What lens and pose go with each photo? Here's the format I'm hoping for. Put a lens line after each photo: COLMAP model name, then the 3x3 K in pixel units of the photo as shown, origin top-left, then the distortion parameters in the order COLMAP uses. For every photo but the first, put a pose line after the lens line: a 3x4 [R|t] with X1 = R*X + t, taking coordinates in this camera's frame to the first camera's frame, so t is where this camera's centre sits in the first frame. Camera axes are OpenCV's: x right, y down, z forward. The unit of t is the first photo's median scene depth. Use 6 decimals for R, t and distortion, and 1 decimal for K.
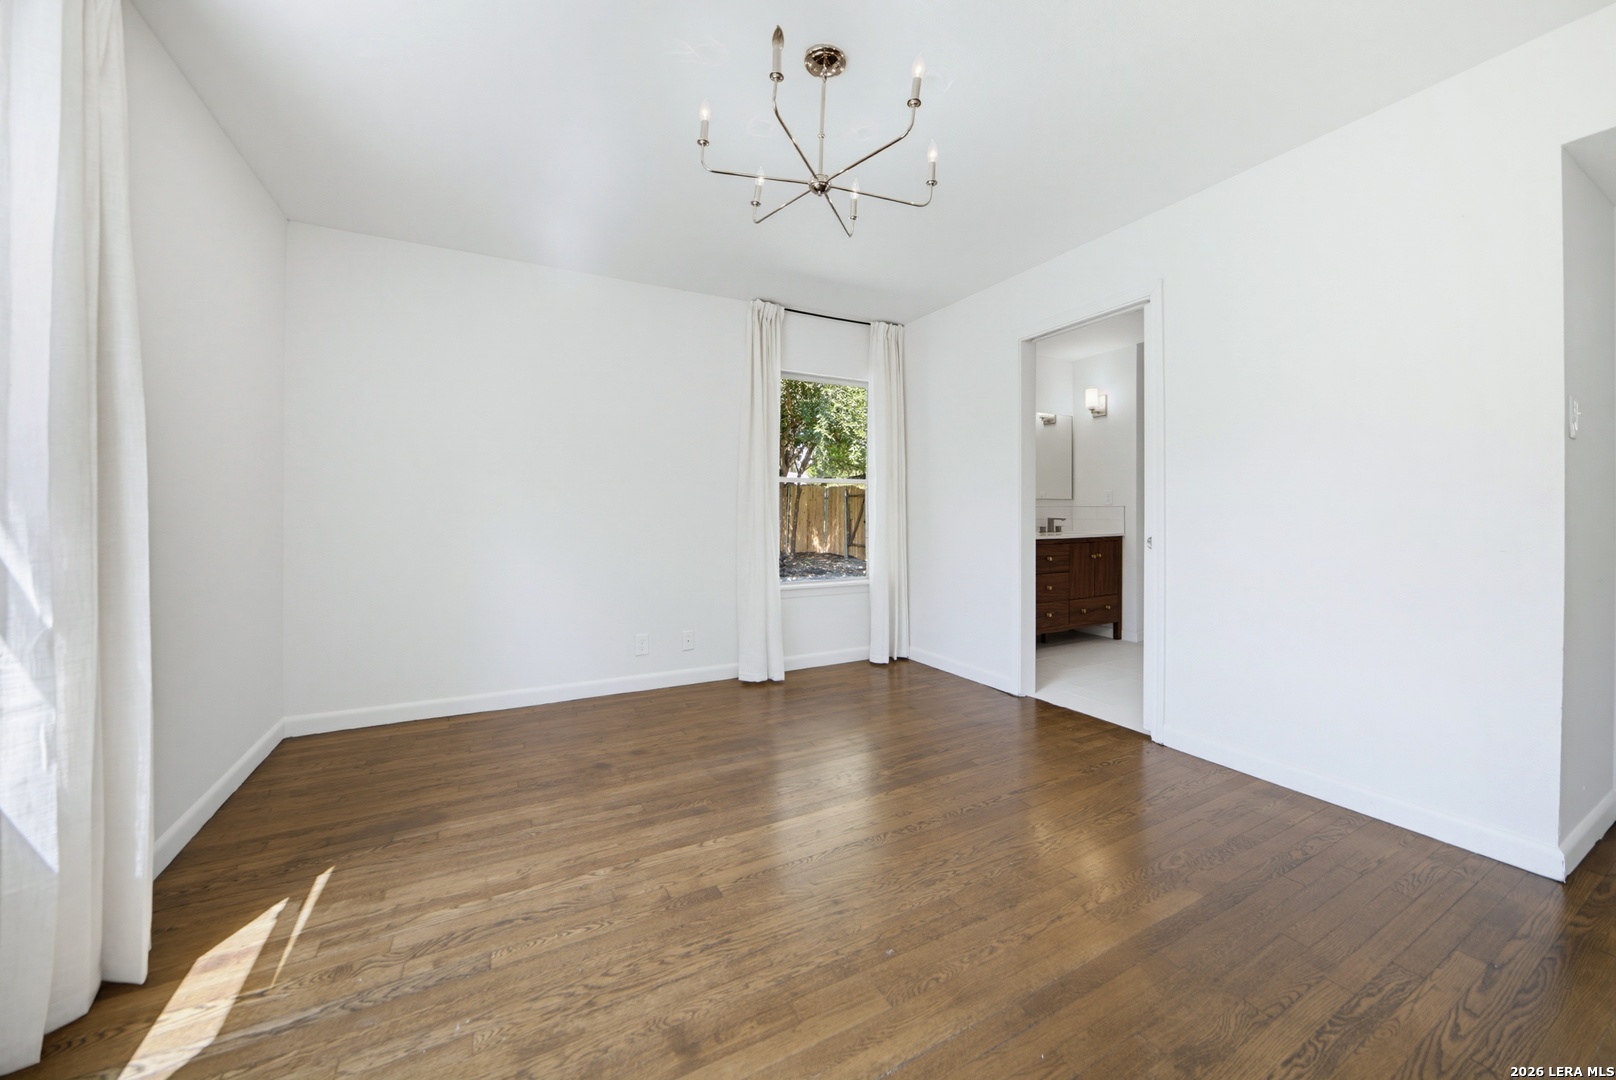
lens RADIAL K [[590.1, 0, 807.4], [0, 590.1, 522.9], [0, 0, 1]] dist [-0.002789, 0.000051]
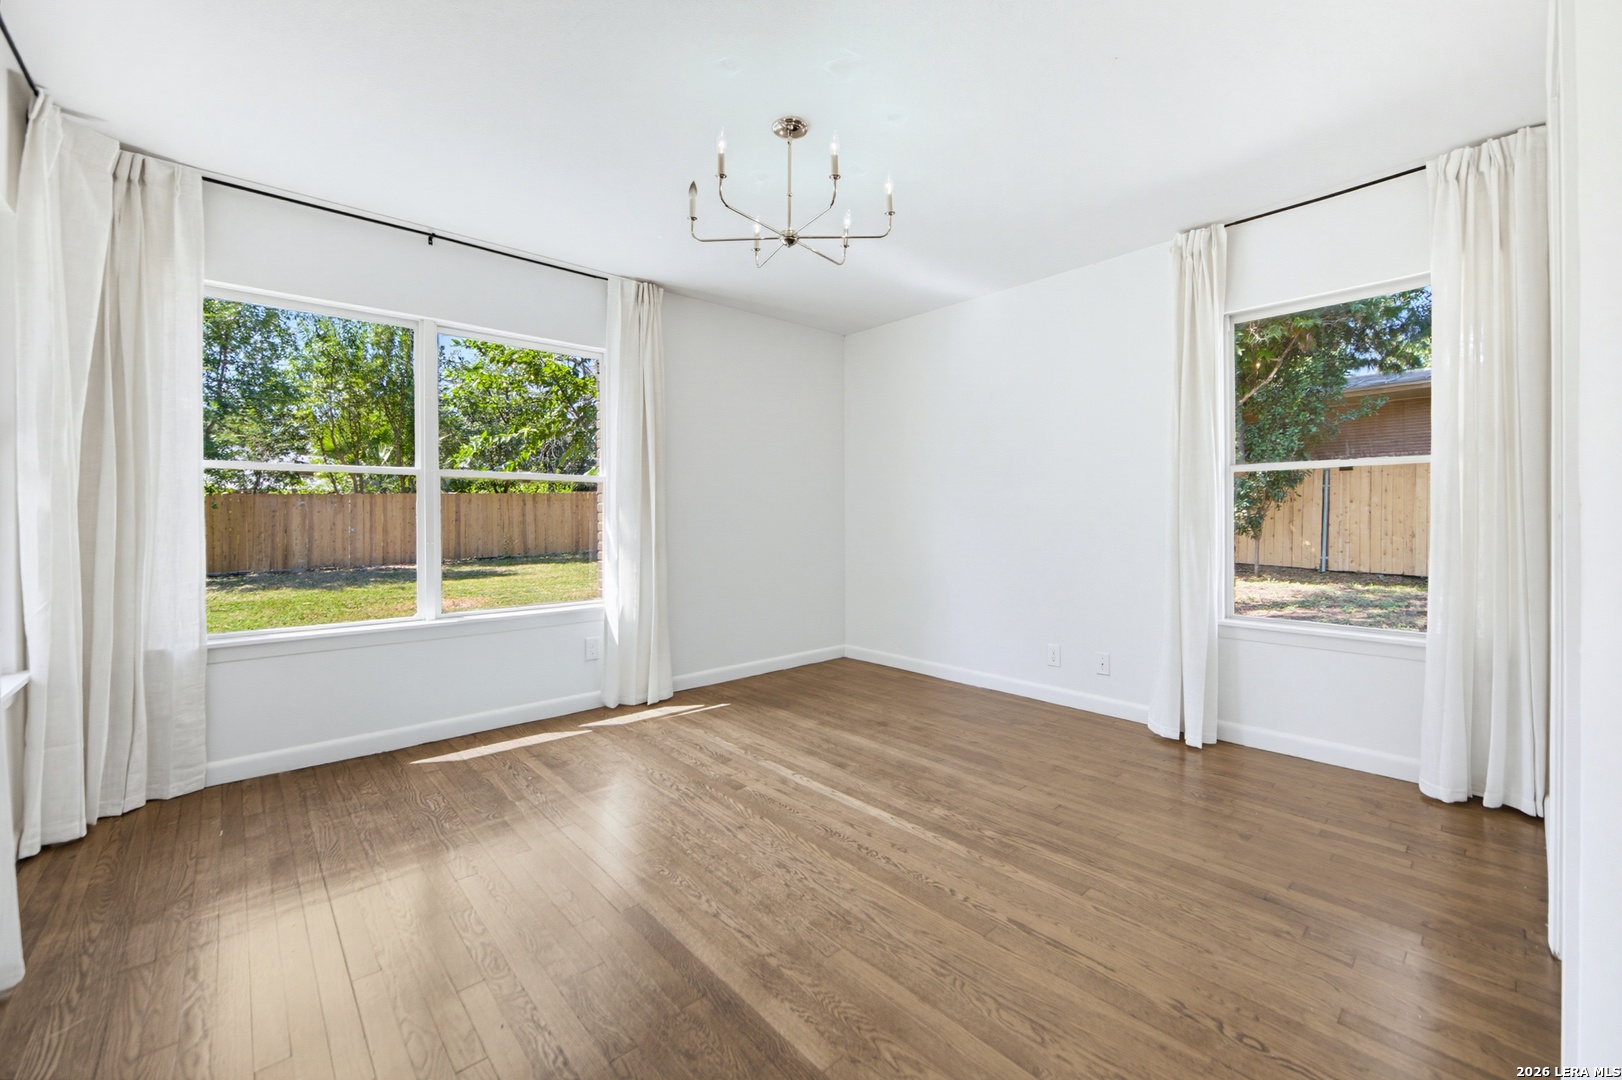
lens RADIAL K [[641.9, 0, 810.5], [0, 641.9, 531.1], [0, 0, 1]] dist [0.000040, 0.000015]
pose [[0.231389, 0.009655, -0.972813, 1.043882], [-0.004443, 0.999951, 0.008867, -0.006426], [0.972851, 0.002270, 0.231421, 0.604287]]
